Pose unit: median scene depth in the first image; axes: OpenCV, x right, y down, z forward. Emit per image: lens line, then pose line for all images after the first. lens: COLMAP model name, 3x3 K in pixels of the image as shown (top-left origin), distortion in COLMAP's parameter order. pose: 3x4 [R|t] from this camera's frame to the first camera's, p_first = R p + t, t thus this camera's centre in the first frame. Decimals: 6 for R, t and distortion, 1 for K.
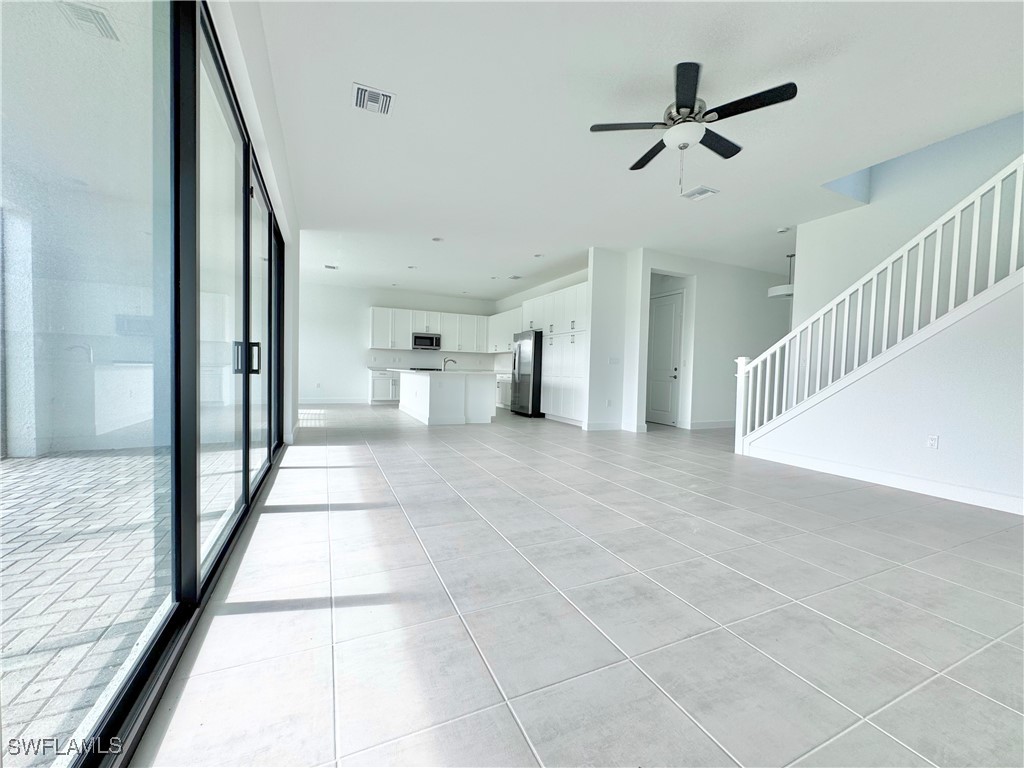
lens RADIAL K [[408.1, 0, 512.0], [0, 408.1, 384.0], [0, 0, 1]] dist [-0.001232, 0.000121]
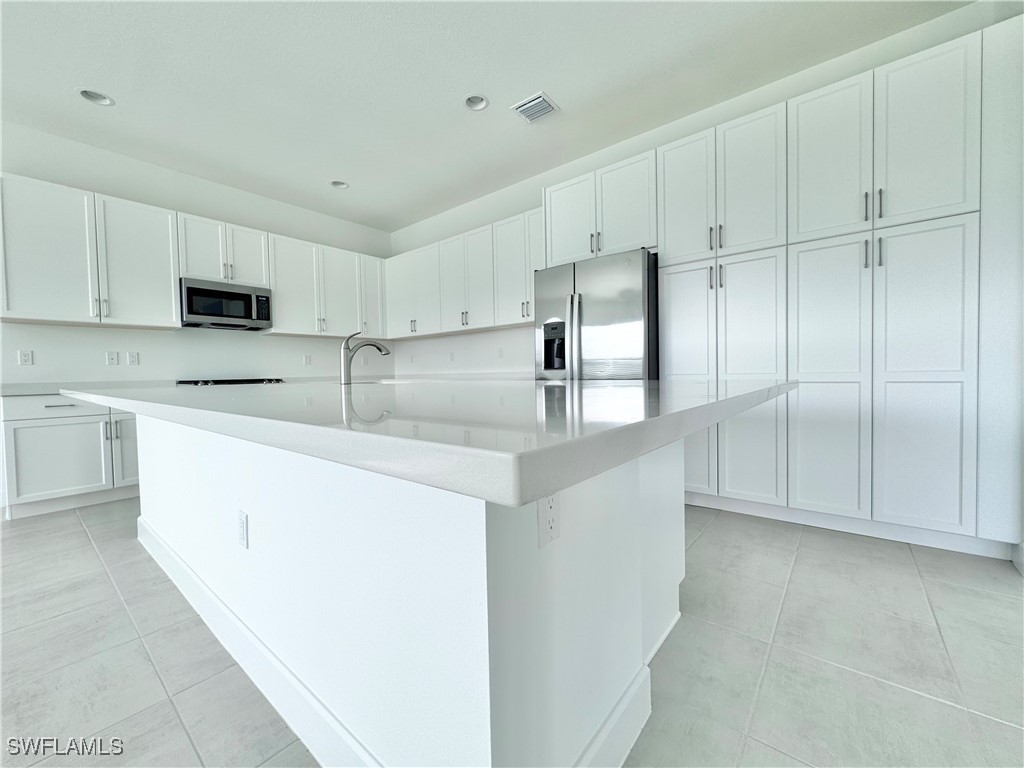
lens RADIAL K [[408.1, 0, 512.0], [0, 408.1, 384.0], [0, 0, 1]] dist [-0.001232, 0.000121]
pose [[0.895437, -0.056808, 0.441549, -0.219741], [0.059754, 0.998187, 0.007245, -0.032185], [-0.441160, 0.019897, 0.897208, 0.836271]]
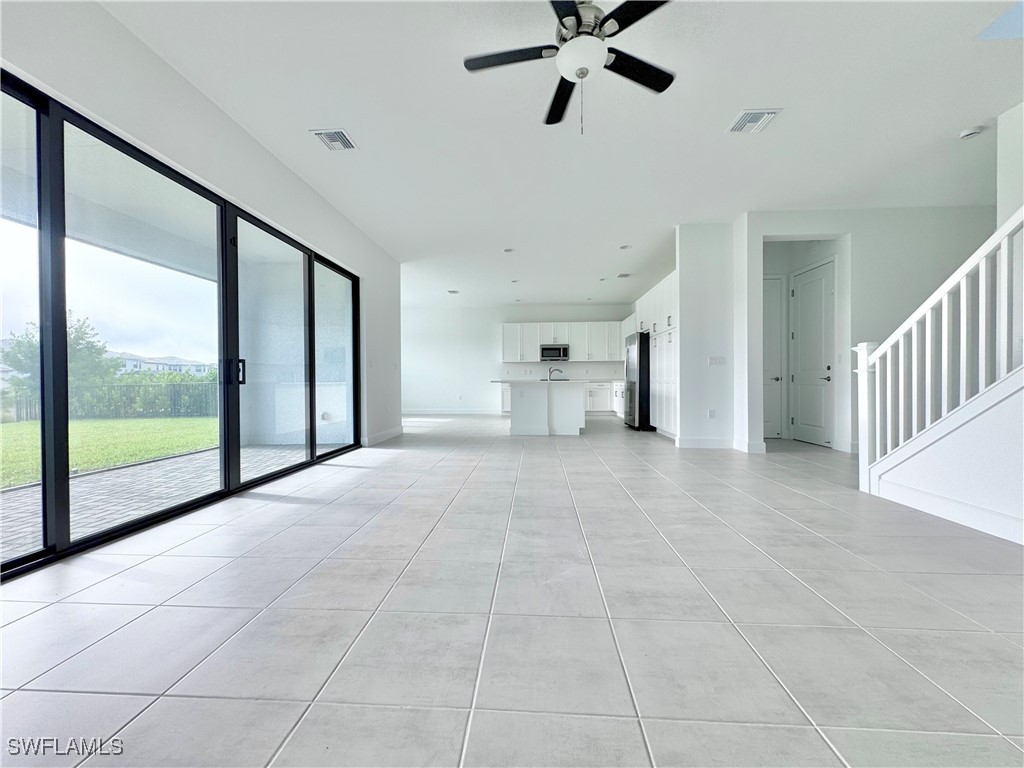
lens RADIAL K [[408.1, 0, 512.0], [0, 408.1, 384.0], [0, 0, 1]] dist [-0.001232, 0.000121]
pose [[0.880022, -0.028565, -0.474073, 0.254945], [0.013059, 0.999268, -0.035968, 0.010900], [0.474753, 0.025462, 0.879751, 0.108156]]
